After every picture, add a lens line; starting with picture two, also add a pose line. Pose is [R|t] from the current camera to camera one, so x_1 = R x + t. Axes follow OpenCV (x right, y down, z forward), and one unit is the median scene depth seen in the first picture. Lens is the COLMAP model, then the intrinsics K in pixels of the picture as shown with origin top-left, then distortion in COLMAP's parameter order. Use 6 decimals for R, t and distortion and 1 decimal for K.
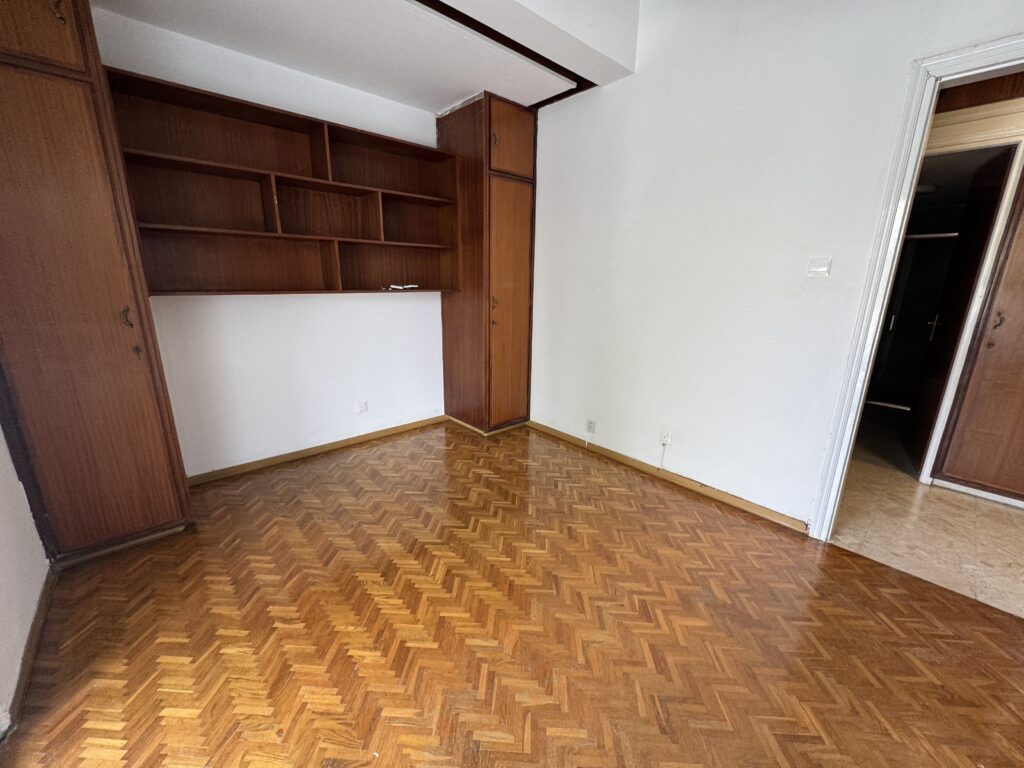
lens RADIAL K [[408.1, 0, 513.9], [0, 408.1, 383.9], [0, 0, 1]] dist [-0.002314, -0.000038]
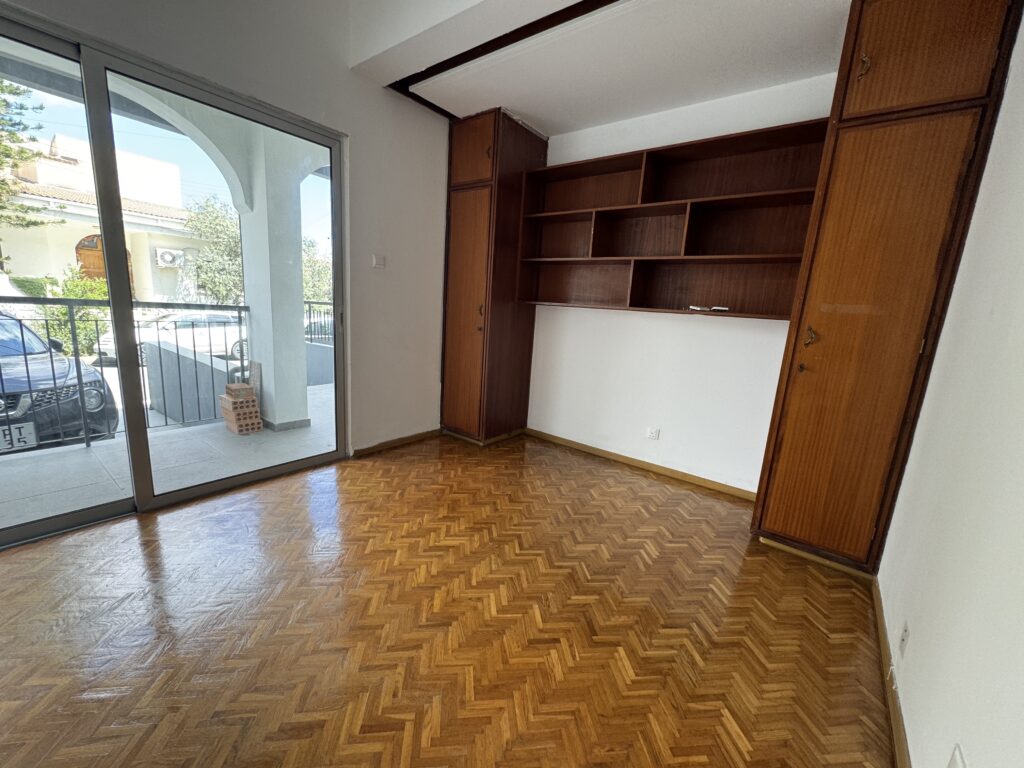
lens RADIAL K [[408.1, 0, 513.9], [0, 408.1, 385.6], [0, 0, 1]] dist [-0.002314, -0.000038]
pose [[0.173459, 0.184125, -0.967476, 0.586073], [-0.308722, 0.943019, 0.124119, -0.083338], [0.935202, 0.277152, 0.220418, 0.577489]]
